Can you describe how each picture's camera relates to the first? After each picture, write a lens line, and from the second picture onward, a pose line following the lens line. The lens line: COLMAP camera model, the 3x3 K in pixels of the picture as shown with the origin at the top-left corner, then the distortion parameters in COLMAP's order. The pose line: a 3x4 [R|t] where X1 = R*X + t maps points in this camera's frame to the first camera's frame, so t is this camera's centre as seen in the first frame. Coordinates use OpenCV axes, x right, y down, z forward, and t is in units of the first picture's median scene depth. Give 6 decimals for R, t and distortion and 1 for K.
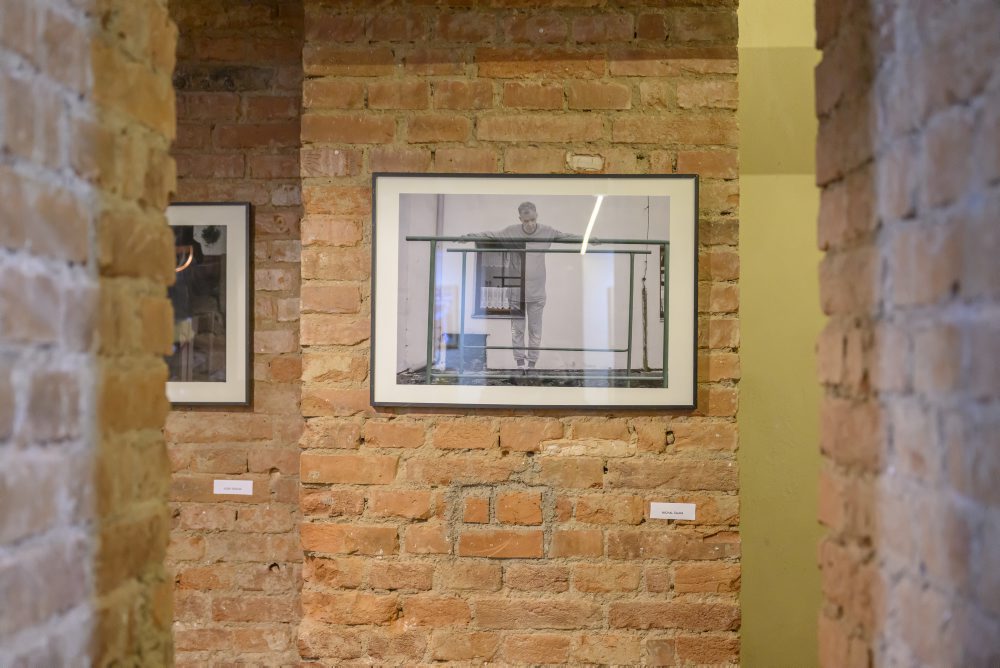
lens RADIAL K [[1373.9, 0, 498.2], [0, 1373.9, 334.9], [0, 0, 1]] dist [-0.033344, 0.000000]
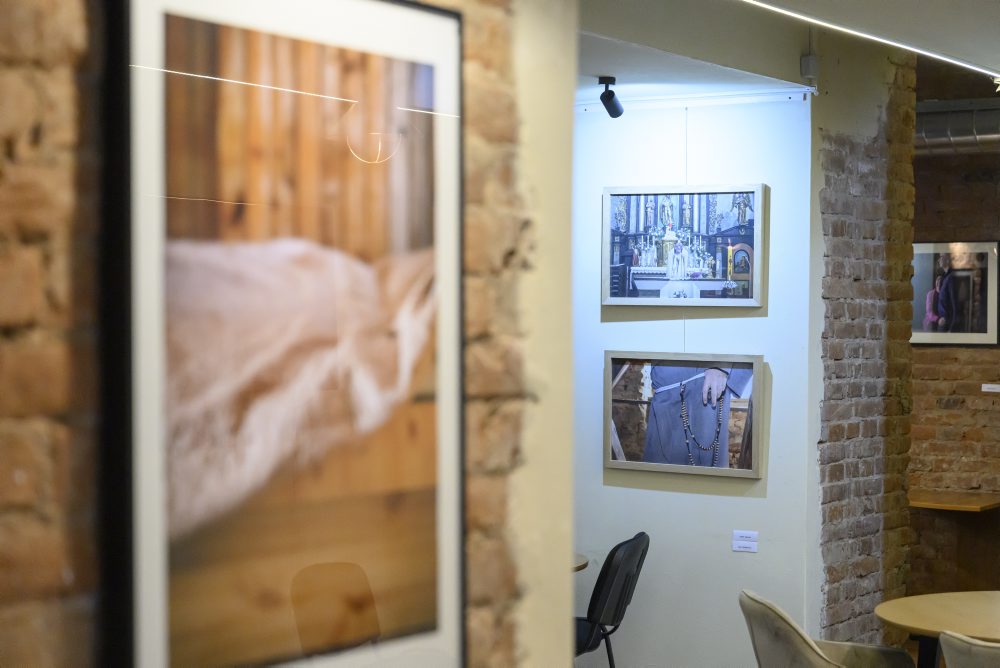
lens RADIAL K [[2062.7, 0, 498.4], [0, 2062.7, 335.0], [0, 0, 1]] dist [0.014947, 0.000000]
pose [[0.853233, 0.007848, -0.521471, 0.735630], [0.004724, 0.999729, 0.022775, -0.033164], [0.521508, -0.021896, 0.852965, -1.854631]]
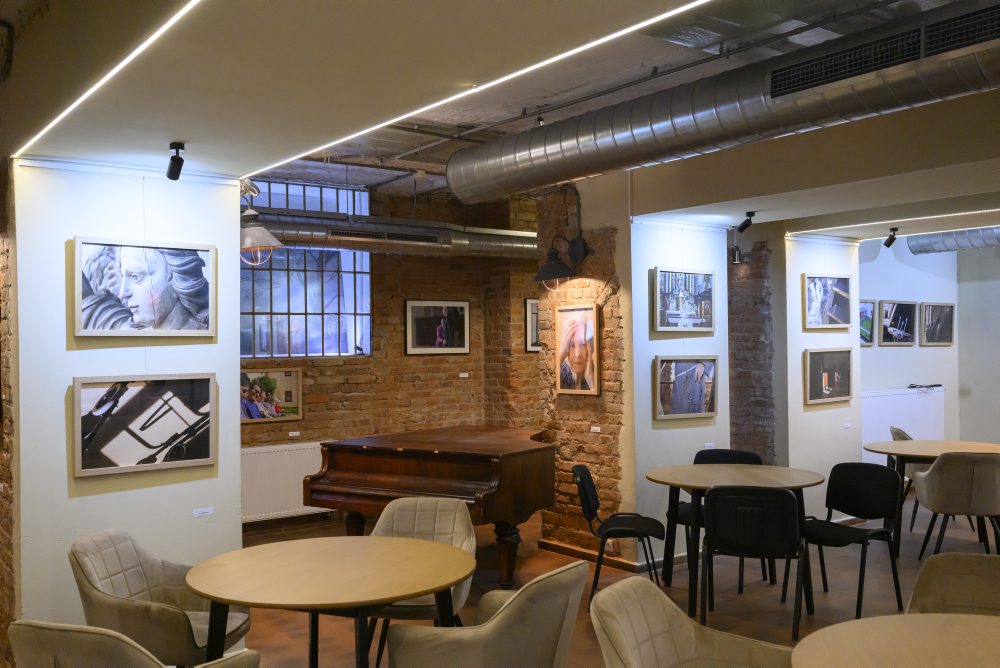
lens RADIAL K [[966.7, 0, 500.0], [0, 966.7, 336.4], [0, 0, 1]] dist [0.005937, 0.000000]
pose [[0.763499, -0.007671, 0.645763, -1.873023], [0.002414, 0.999956, 0.009023, -0.021126], [-0.645804, -0.005330, 0.763485, -1.131373]]
